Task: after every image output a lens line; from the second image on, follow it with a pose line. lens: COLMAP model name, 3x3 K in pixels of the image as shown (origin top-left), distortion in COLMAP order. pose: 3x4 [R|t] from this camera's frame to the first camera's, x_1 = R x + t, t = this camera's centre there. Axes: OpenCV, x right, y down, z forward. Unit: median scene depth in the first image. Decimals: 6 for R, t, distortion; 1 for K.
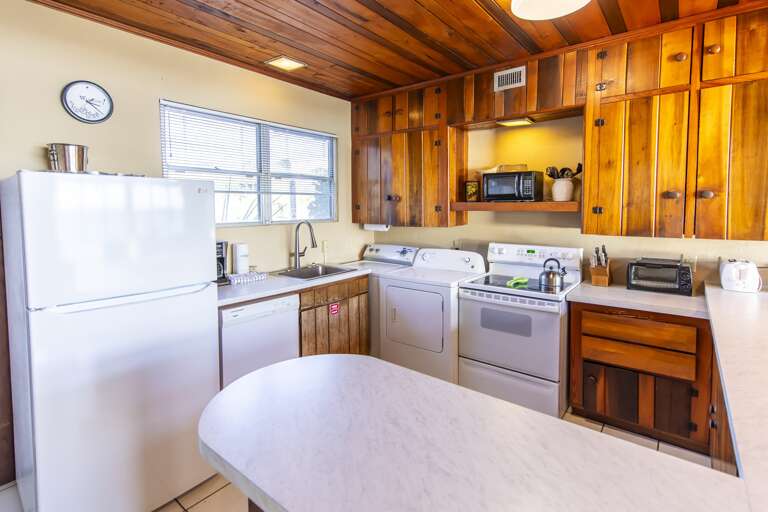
lens RADIAL K [[365.4, 0, 395.1], [0, 365.4, 229.6], [0, 0, 1]] dist [0.004984, -0.001020]
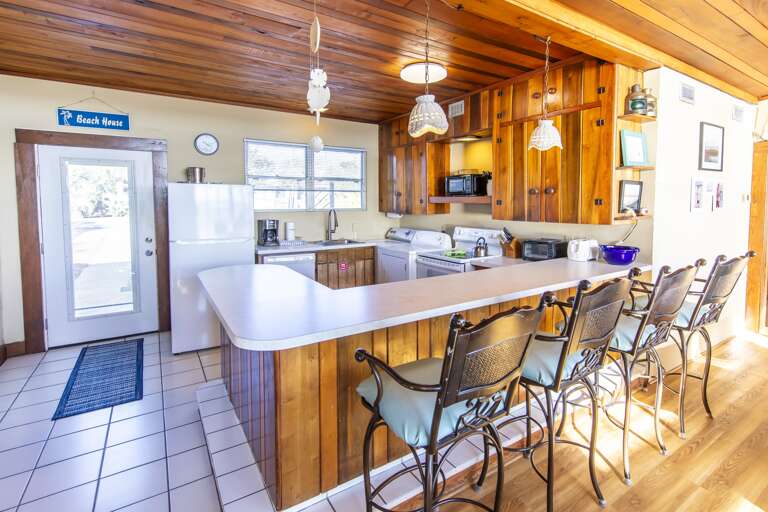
lens RADIAL K [[365.4, 0, 414.5], [0, 365.4, 225.0], [0, 0, 1]] dist [0.004984, -0.001020]
pose [[0.956597, 0.023673, -0.290452, 0.516107], [-0.023795, 0.999712, 0.003114, 0.029408], [0.290442, 0.003933, 0.956884, -0.348792]]
